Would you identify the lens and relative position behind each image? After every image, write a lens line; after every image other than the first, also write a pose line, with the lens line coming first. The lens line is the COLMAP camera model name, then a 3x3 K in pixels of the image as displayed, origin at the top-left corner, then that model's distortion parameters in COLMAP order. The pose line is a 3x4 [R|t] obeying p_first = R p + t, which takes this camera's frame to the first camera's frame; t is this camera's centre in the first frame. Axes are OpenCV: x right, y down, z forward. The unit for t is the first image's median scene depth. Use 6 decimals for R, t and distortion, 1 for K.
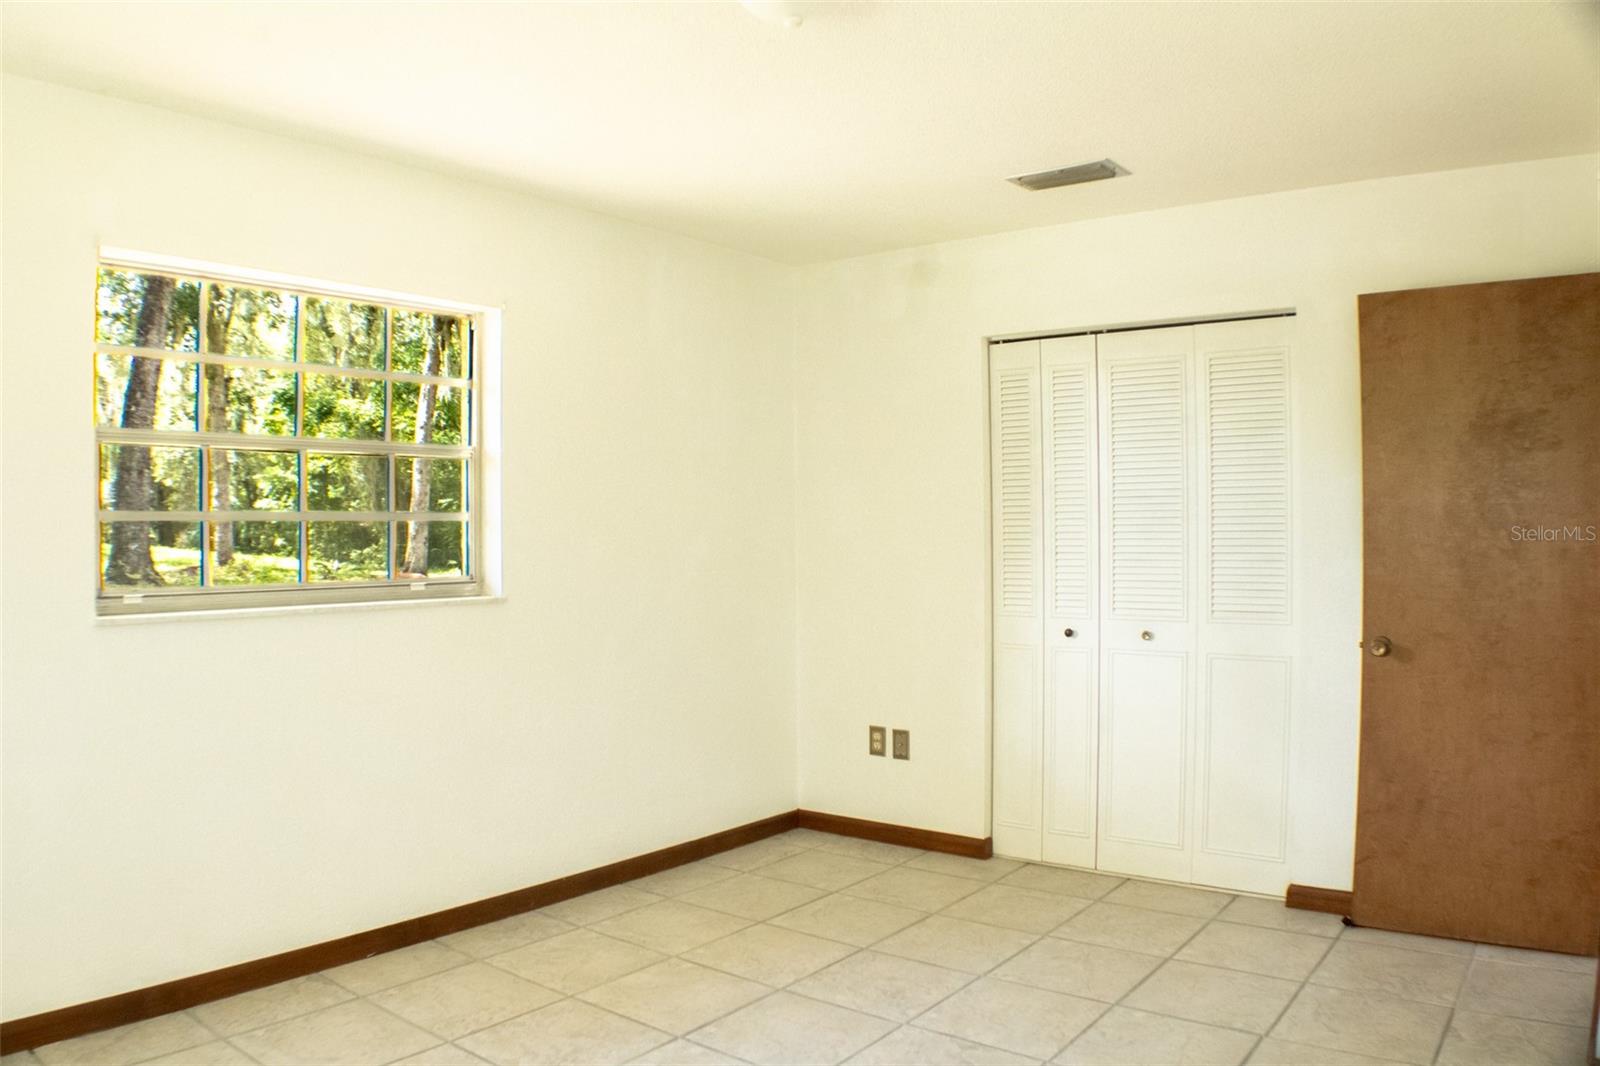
lens RADIAL K [[1182.7, 0, 809.6], [0, 1182.7, 527.6], [0, 0, 1]] dist [-0.225789, 0.084665]
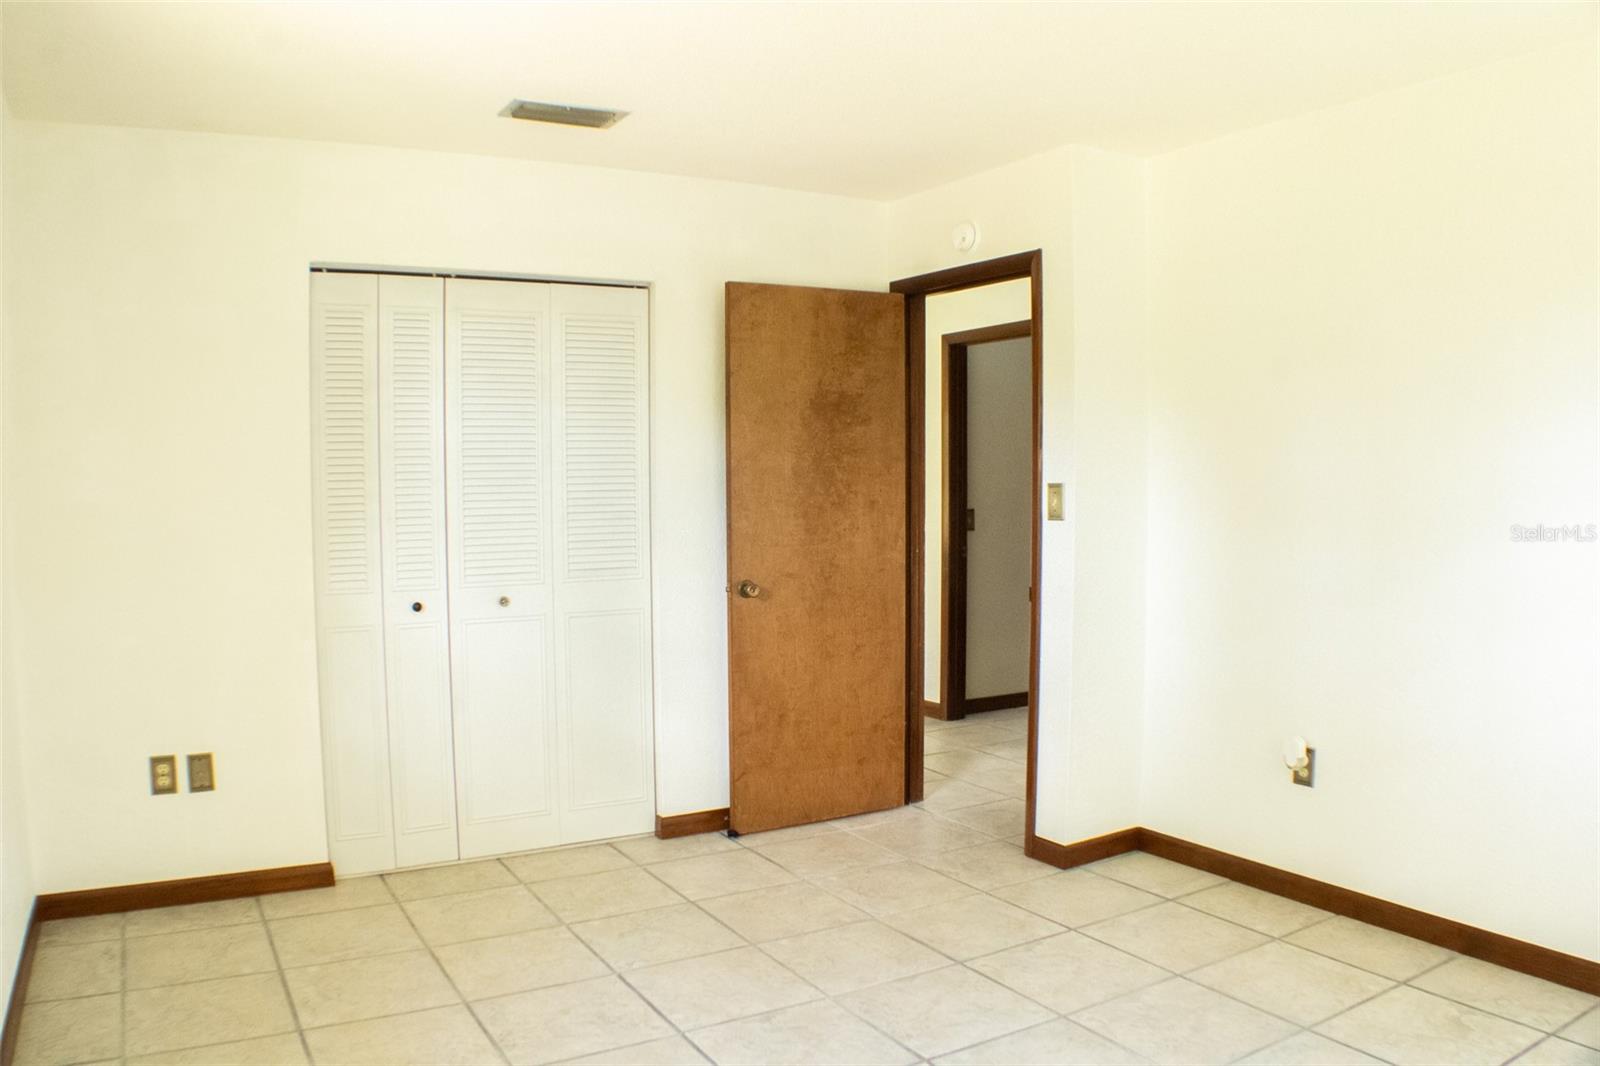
lens RADIAL K [[1182.7, 0, 809.6], [0, 1182.7, 527.6], [0, 0, 1]] dist [-0.225789, 0.084665]
pose [[0.380173, -0.032608, 0.924341, -0.562676], [0.009243, 0.999462, 0.031457, 0.004929], [-0.924869, -0.003416, 0.380270, 0.453313]]
